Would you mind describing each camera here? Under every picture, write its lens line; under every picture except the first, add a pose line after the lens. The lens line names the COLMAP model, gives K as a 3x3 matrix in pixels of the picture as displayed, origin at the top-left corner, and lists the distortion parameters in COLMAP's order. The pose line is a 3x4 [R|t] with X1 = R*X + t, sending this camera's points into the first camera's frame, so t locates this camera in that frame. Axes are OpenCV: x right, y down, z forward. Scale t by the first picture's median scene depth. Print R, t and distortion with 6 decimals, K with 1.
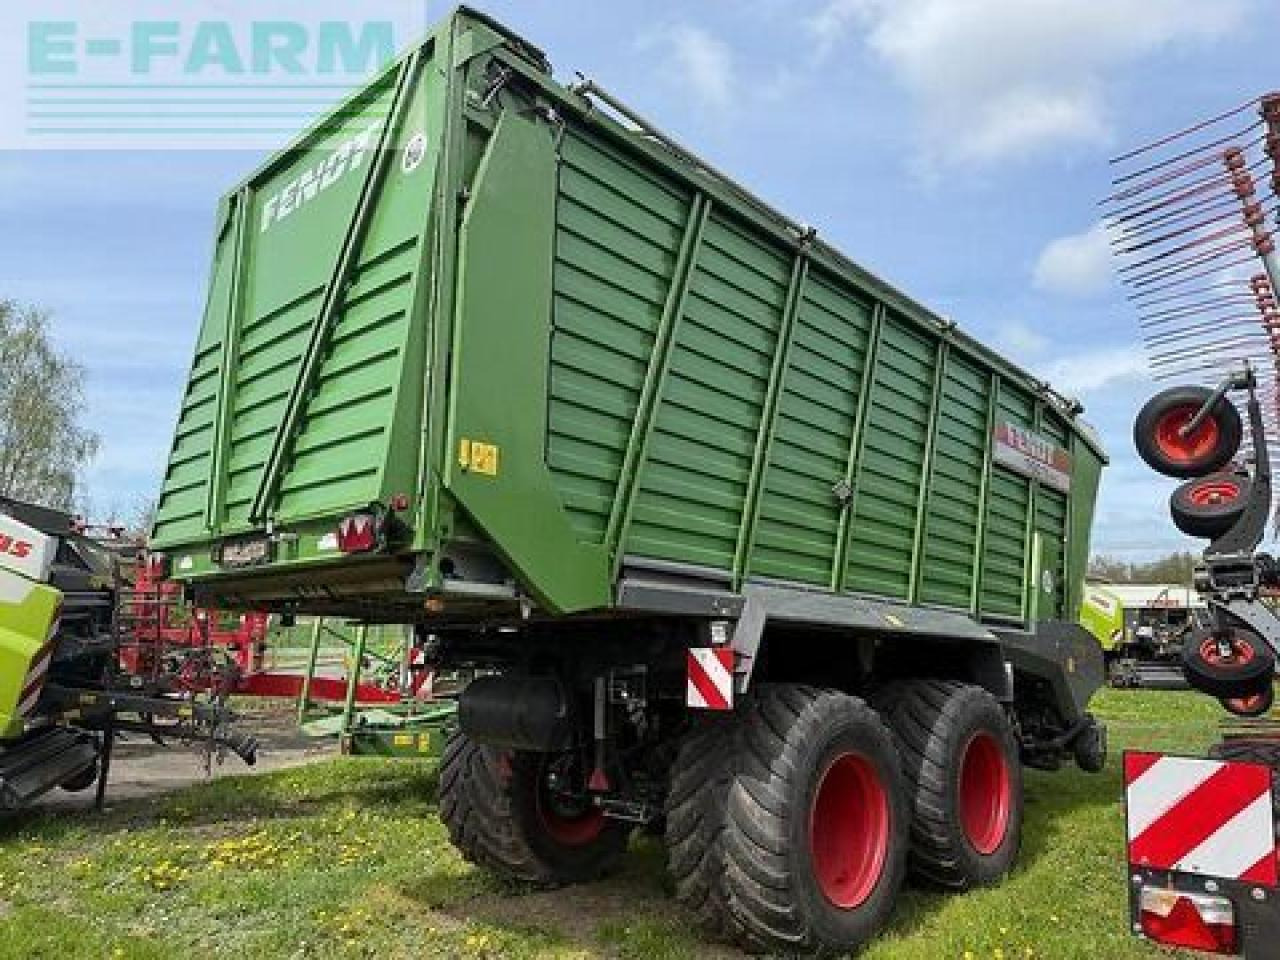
lens RADIAL K [[896.1, 0, 640.0], [0, 896.1, 480.0], [0, 0, 1]] dist [0.000820, 0.000808]
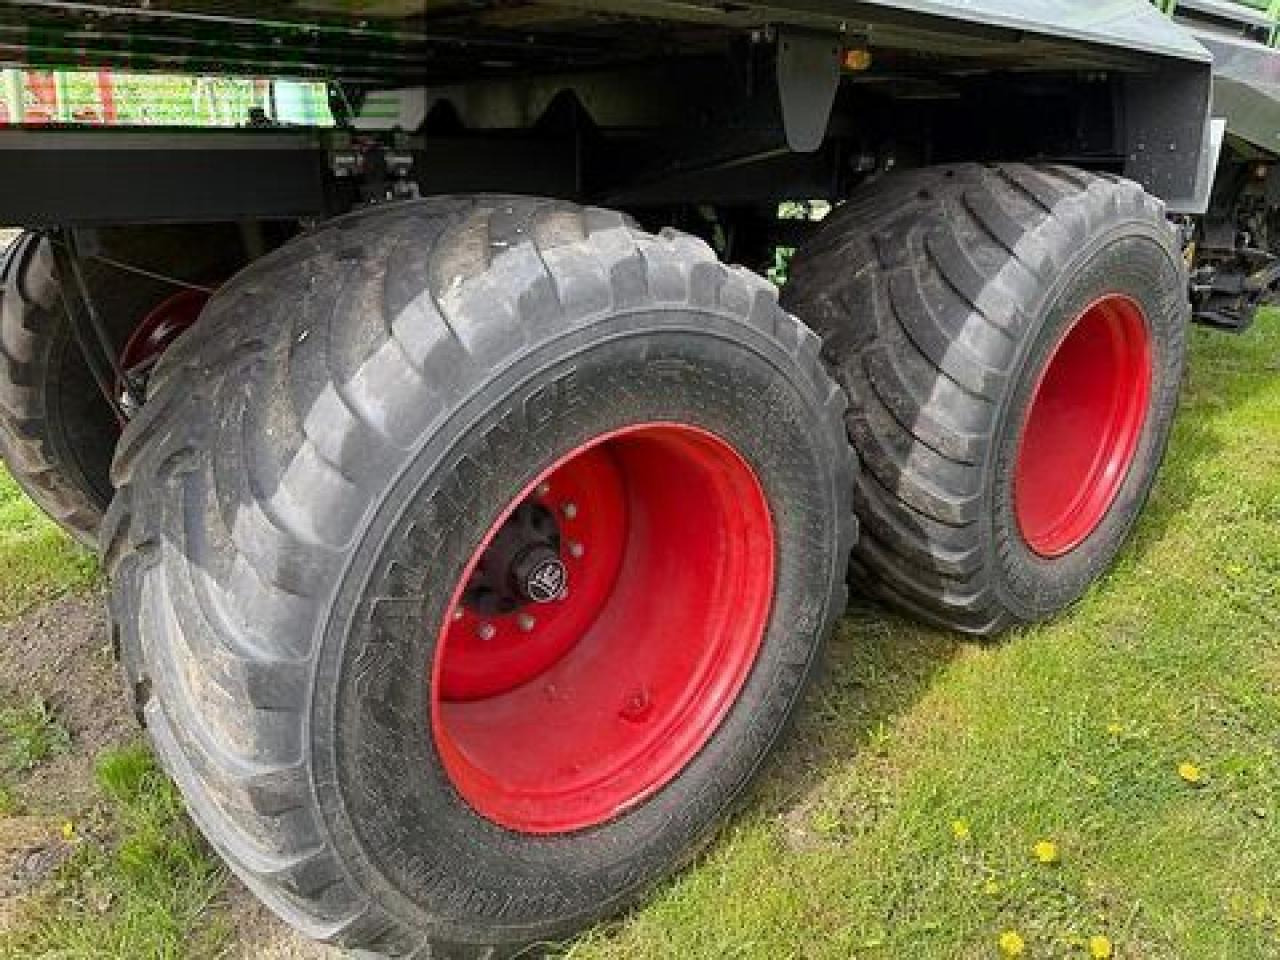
lens RADIAL K [[896.1, 0, 640.0], [0, 896.1, 480.0], [0, 0, 1]] dist [0.000820, 0.000808]
pose [[0.992511, 0.021858, -0.120187, 0.231837], [0.044732, 0.850498, 0.524073, 0.136462], [0.113673, -0.525524, 0.843150, 0.621553]]
